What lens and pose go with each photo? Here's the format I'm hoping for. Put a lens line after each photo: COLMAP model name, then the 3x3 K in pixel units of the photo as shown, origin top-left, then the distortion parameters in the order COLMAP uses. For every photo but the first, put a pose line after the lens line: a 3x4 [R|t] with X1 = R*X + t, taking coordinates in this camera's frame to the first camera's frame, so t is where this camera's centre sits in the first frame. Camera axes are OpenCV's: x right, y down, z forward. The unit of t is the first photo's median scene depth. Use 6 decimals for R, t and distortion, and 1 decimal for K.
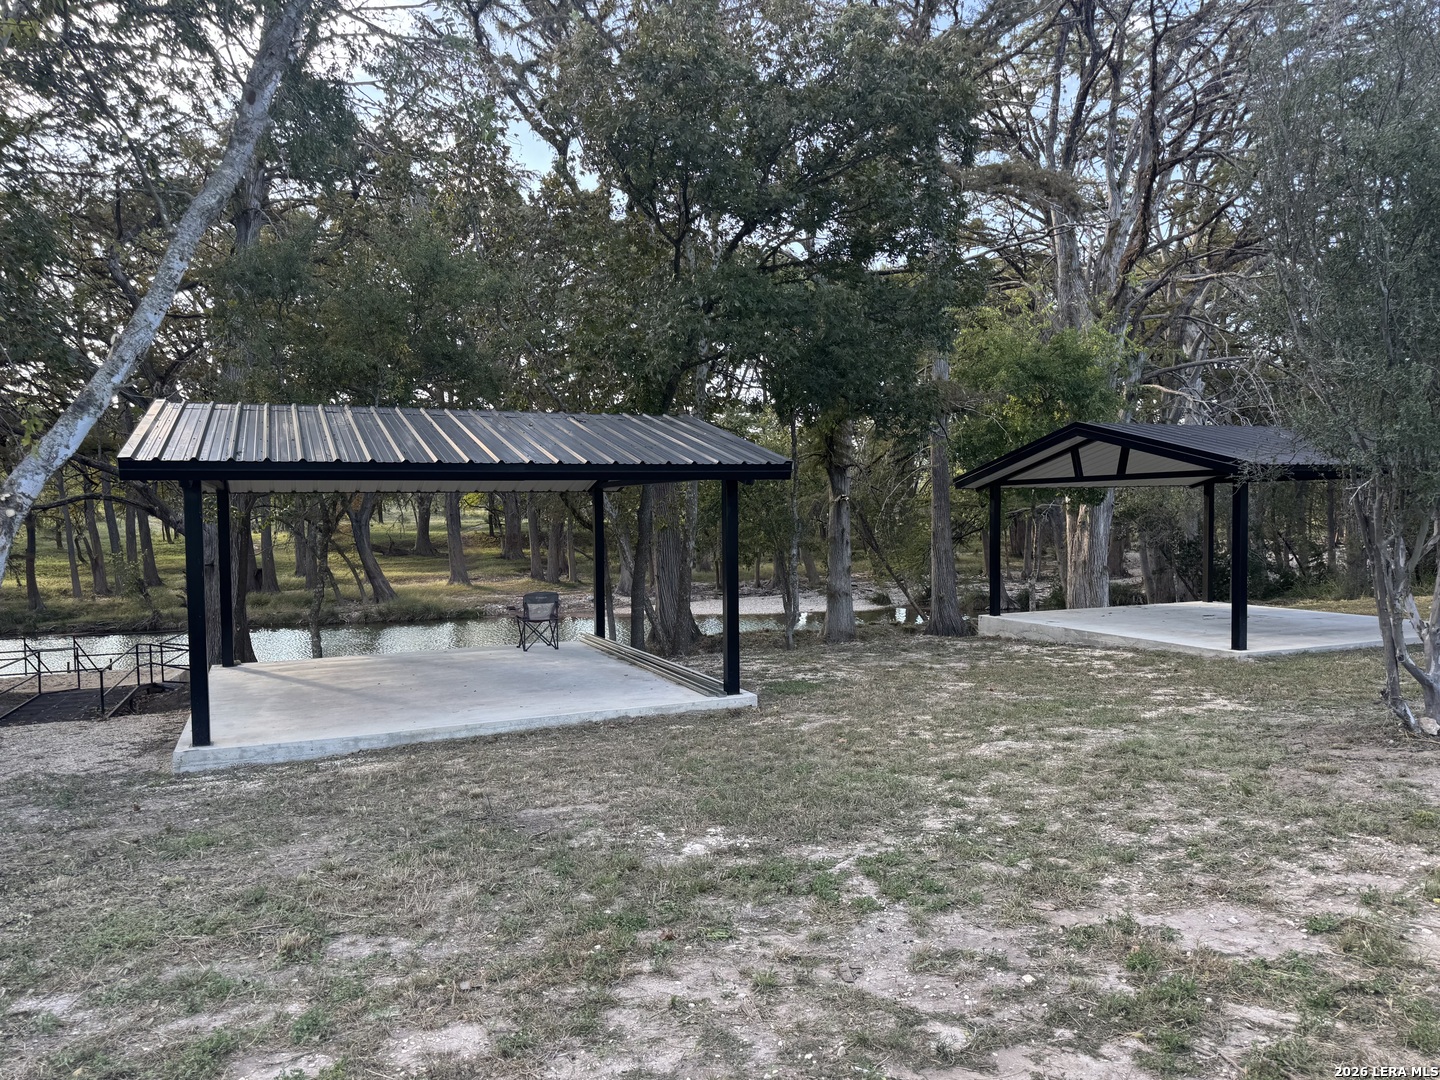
lens RADIAL K [[1052.2, 0, 721.3], [0, 1052.2, 541.3], [0, 0, 1]] dist [-0.001633, -0.002396]
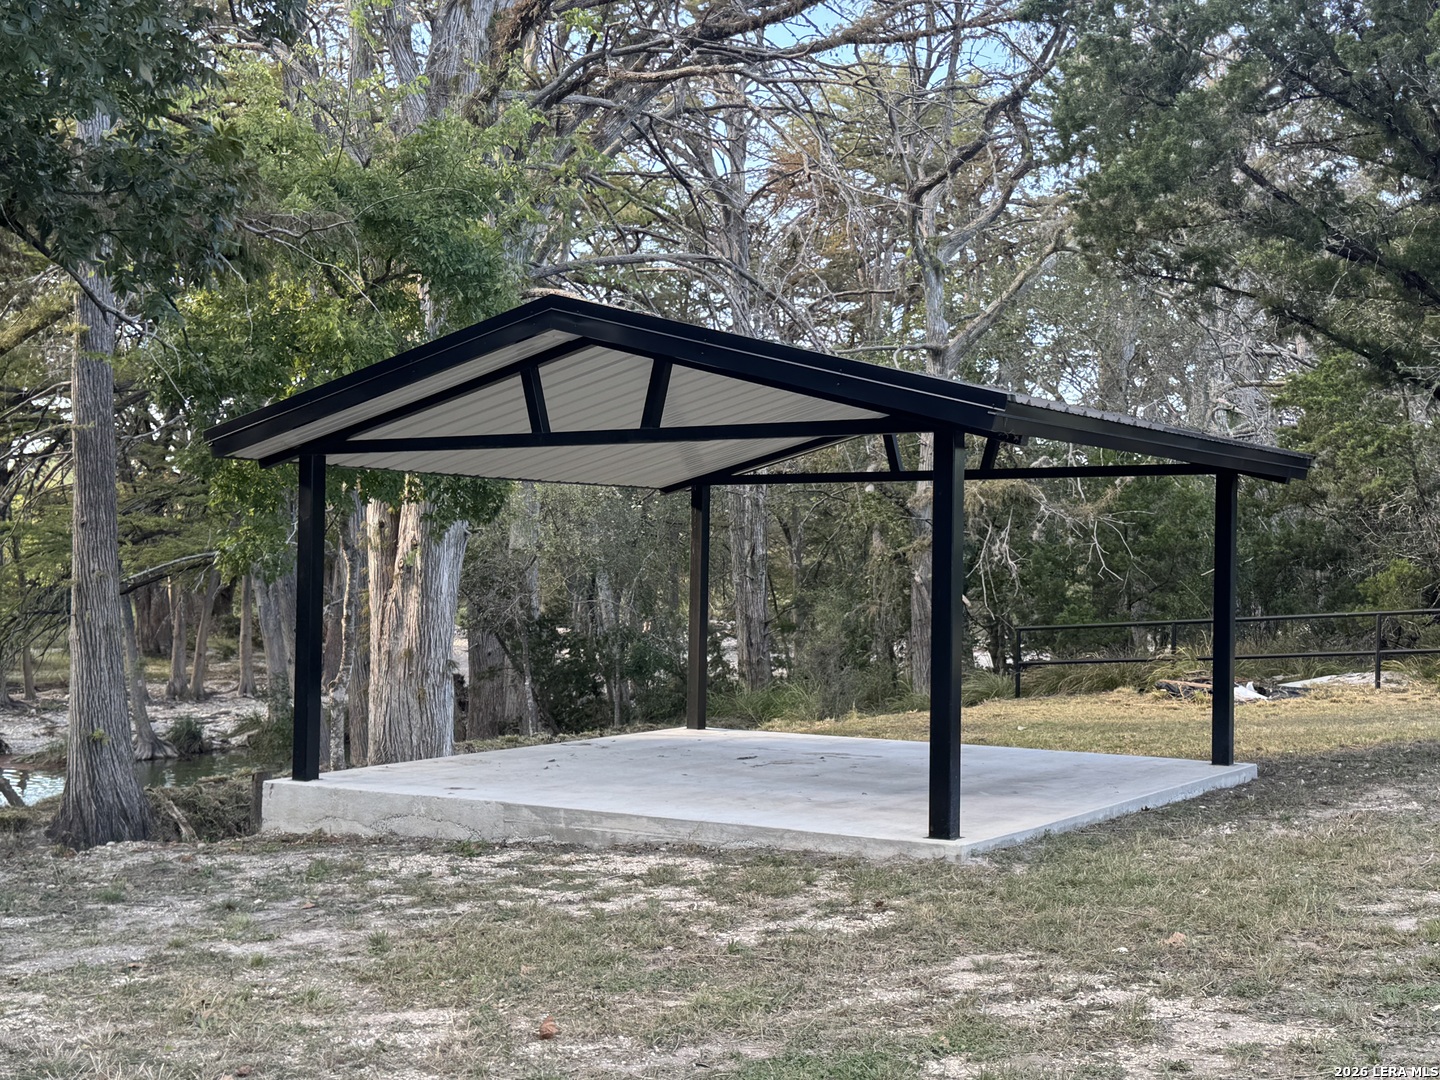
lens RADIAL K [[1842.0, 0, 720.5], [0, 1842.0, 539.4], [0, 0, 1]] dist [0.189030, 0.000000]
pose [[0.831291, 0.028224, 0.555120, -0.003876], [-0.000521, 0.998749, -0.049999, 0.016082], [-0.555837, 0.041275, 0.830266, 0.339273]]
